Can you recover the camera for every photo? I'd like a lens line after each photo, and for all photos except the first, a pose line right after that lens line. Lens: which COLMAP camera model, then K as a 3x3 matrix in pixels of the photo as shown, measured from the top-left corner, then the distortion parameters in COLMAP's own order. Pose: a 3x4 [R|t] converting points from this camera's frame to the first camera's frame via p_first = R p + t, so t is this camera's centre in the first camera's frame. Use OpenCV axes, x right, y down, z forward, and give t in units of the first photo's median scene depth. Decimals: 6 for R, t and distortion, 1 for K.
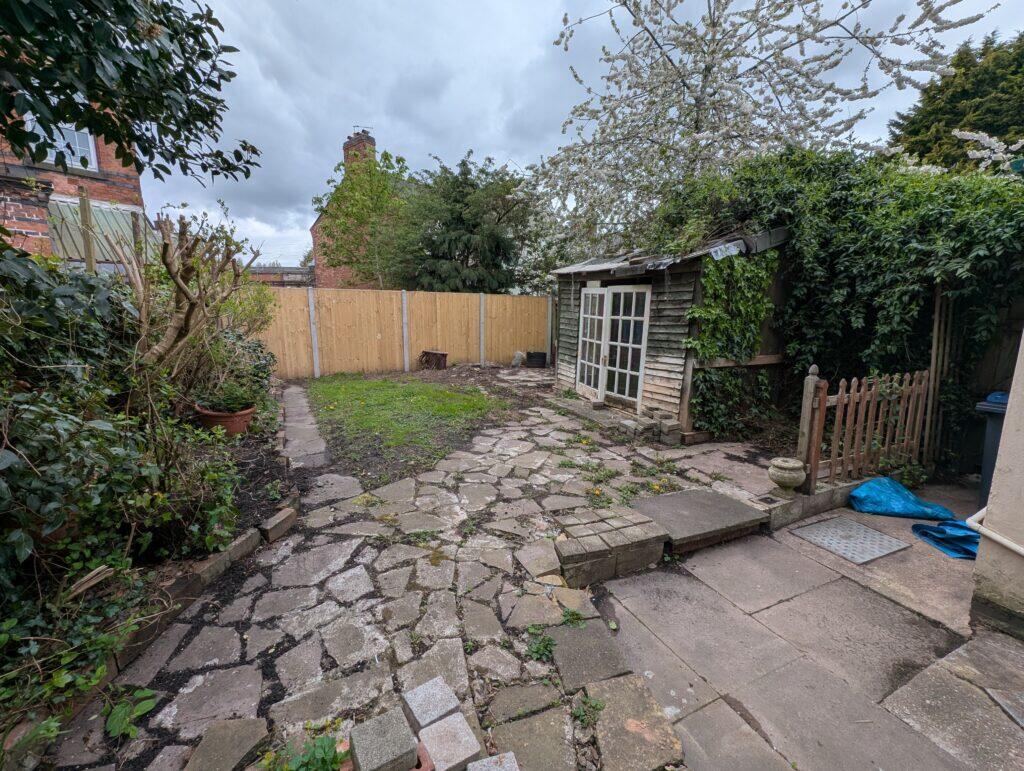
lens RADIAL K [[419.4, 0, 513.5], [0, 419.4, 380.5], [0, 0, 1]] dist [0.000410, -0.000090]
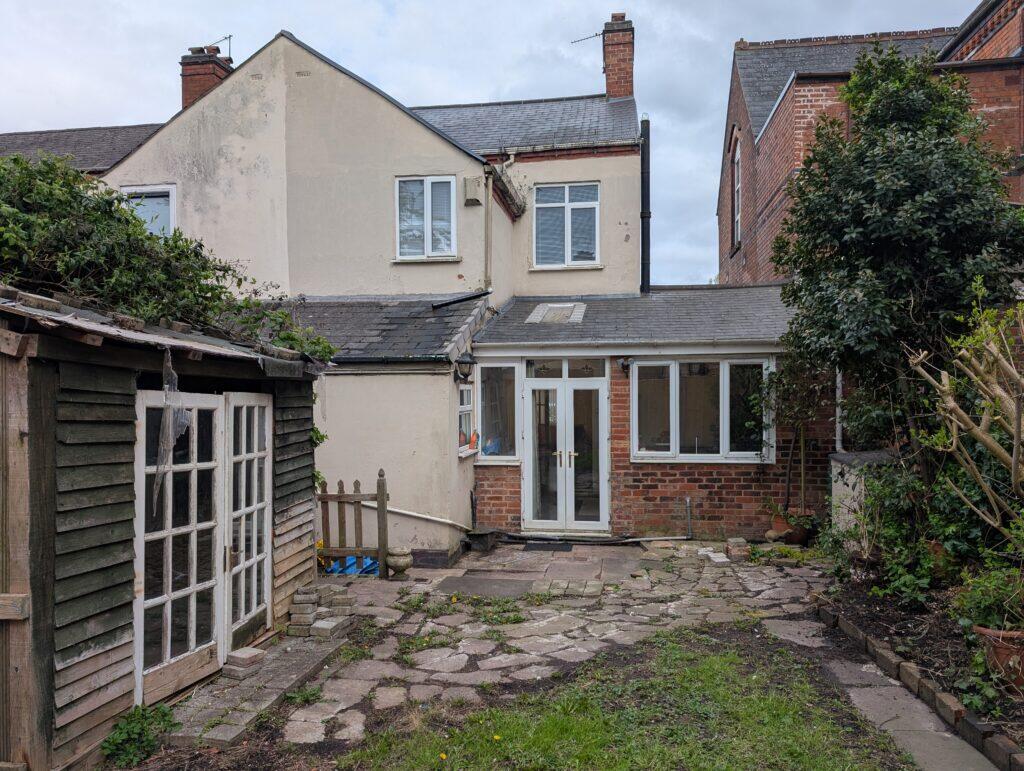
lens RADIAL K [[723.2, 0, 514.6], [0, 723.2, 385.0], [0, 0, 1]] dist [0.004851, 0.000437]
pose [[-0.832181, 0.009801, 0.554417, -0.578748], [0.098252, 0.986629, 0.130034, -0.380485], [-0.545730, 0.162685, -0.822017, 1.839446]]
